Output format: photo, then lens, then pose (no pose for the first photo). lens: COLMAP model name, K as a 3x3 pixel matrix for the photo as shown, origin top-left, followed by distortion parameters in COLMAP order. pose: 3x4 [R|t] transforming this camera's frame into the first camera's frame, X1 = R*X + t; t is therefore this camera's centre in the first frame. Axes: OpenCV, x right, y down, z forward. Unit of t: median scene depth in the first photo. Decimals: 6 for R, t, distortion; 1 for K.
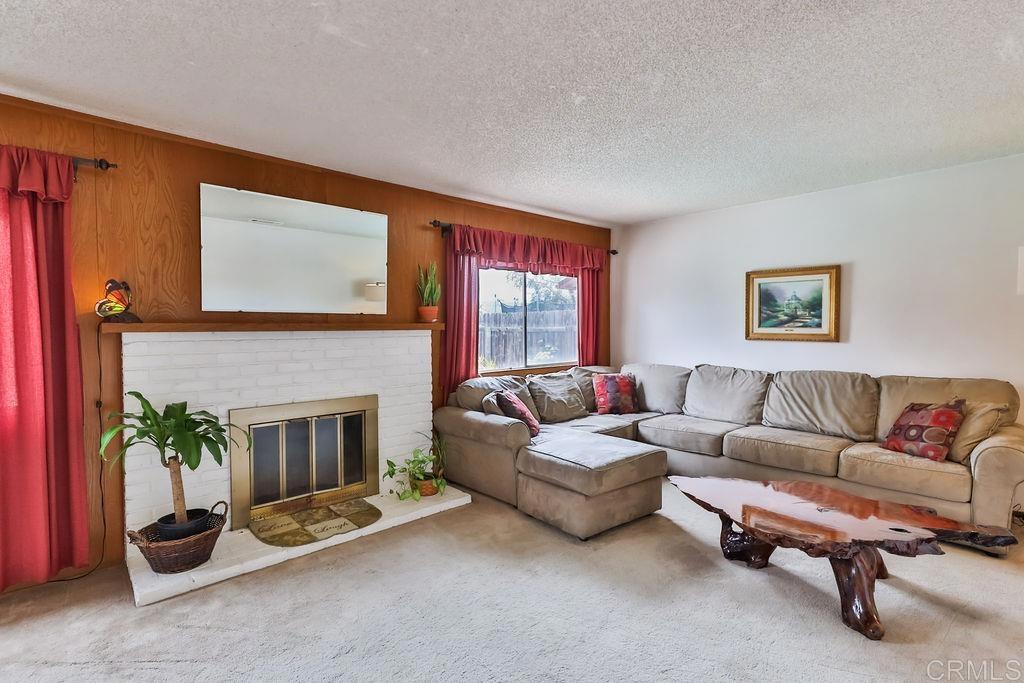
lens RADIAL K [[482.4, 0, 512.1], [0, 482.4, 336.1], [0, 0, 1]] dist [0.007514, 0.000895]
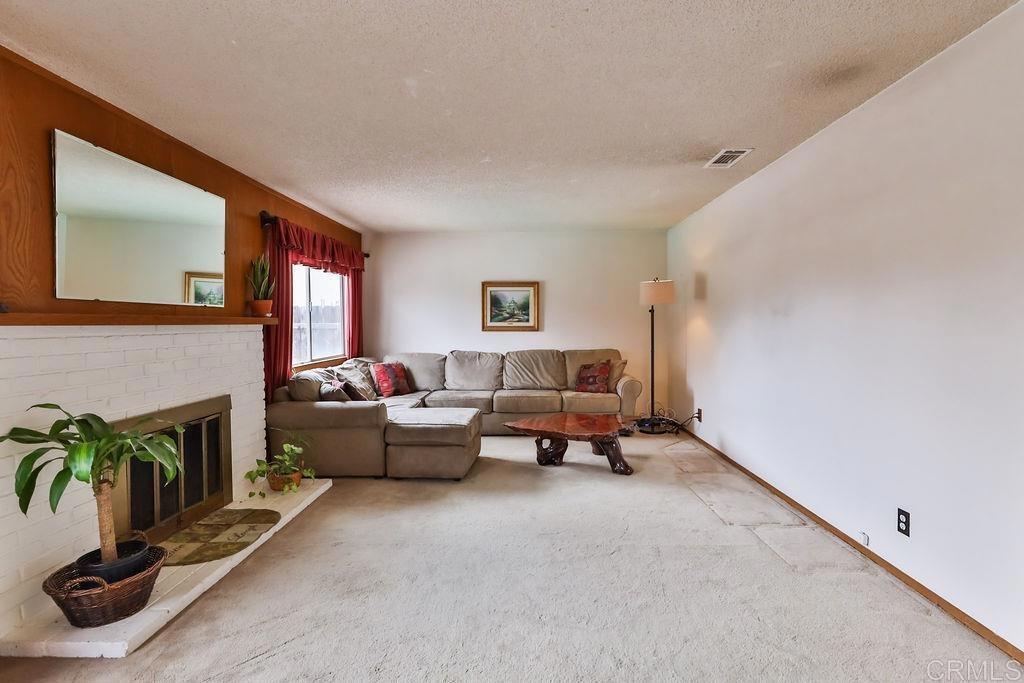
lens RADIAL K [[482.4, 0, 508.5], [0, 482.4, 335.9], [0, 0, 1]] dist [0.007514, 0.000895]
pose [[0.703337, -0.021300, 0.710538, -0.571010], [0.019096, 0.999756, 0.011068, 0.009982], [-0.710600, 0.005784, 0.703572, -0.030161]]
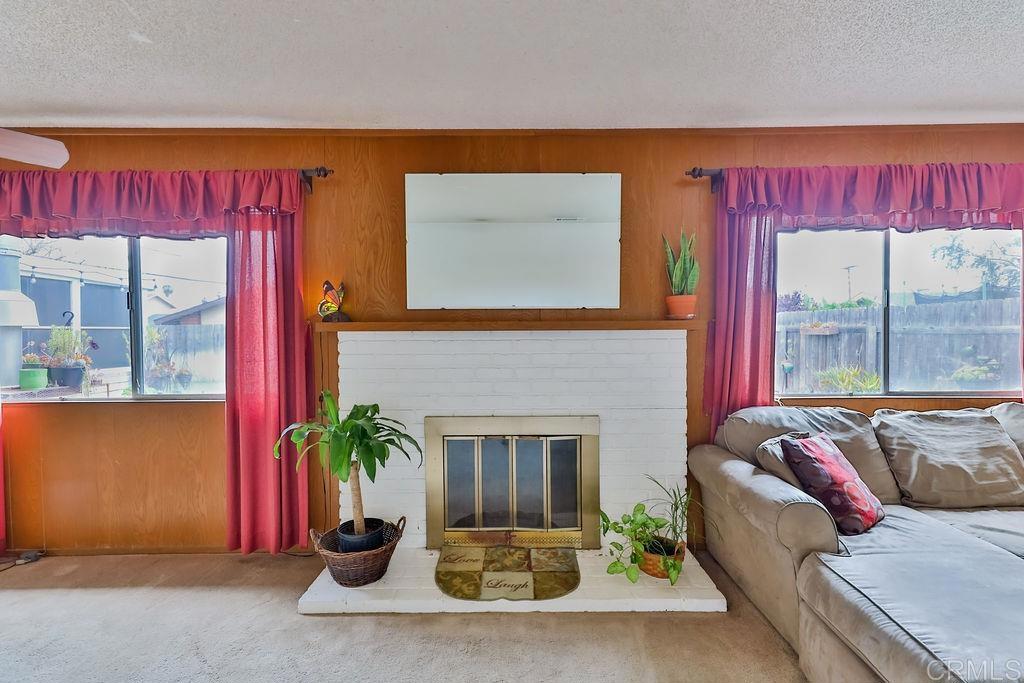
lens RADIAL K [[482.4, 0, 514.2], [0, 482.4, 337.0], [0, 0, 1]] dist [0.007514, 0.000895]
pose [[0.737066, 0.013522, -0.675685, 0.129531], [-0.011714, 0.999905, 0.007232, -0.005626], [0.675719, 0.002584, 0.737155, 0.369383]]
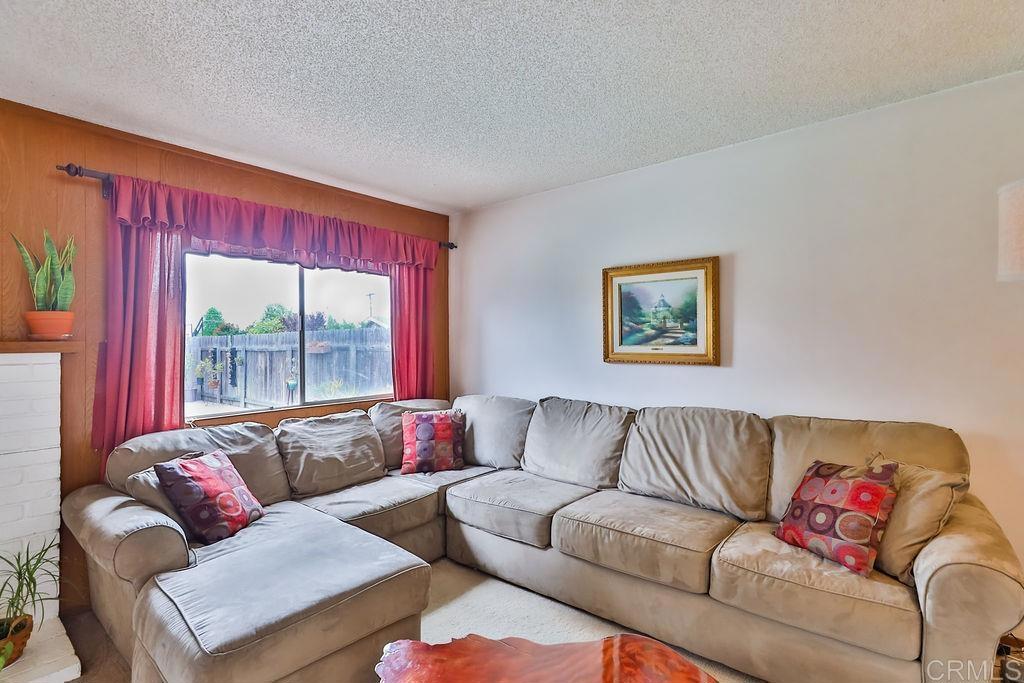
lens RADIAL K [[482.4, 0, 511.1], [0, 482.4, 337.9], [0, 0, 1]] dist [0.007514, 0.000895]
pose [[0.990332, -0.002927, 0.138686, 0.317803], [0.007409, 0.999466, -0.031812, -0.009088], [-0.138519, 0.032532, 0.989825, 0.395085]]
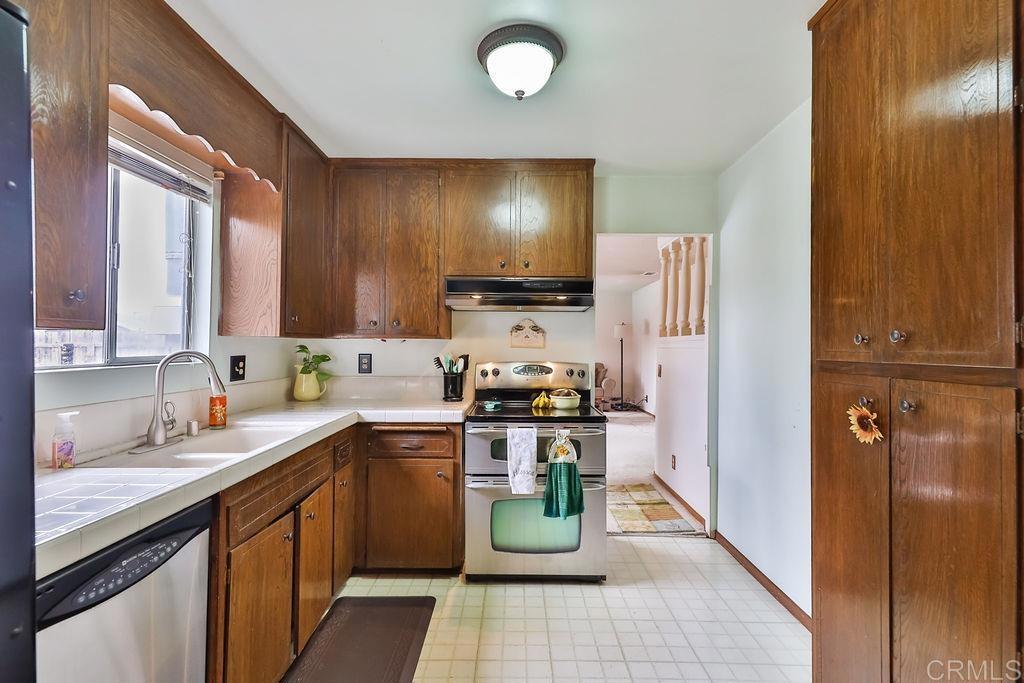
lens RADIAL K [[482.4, 0, 514.5], [0, 482.4, 341.9], [0, 0, 1]] dist [0.007514, 0.000895]
pose [[0.685147, 0.009541, 0.728342, -1.537095], [0.010326, 0.999686, -0.022809, 0.018799], [-0.728331, 0.023149, 0.684834, -0.690621]]
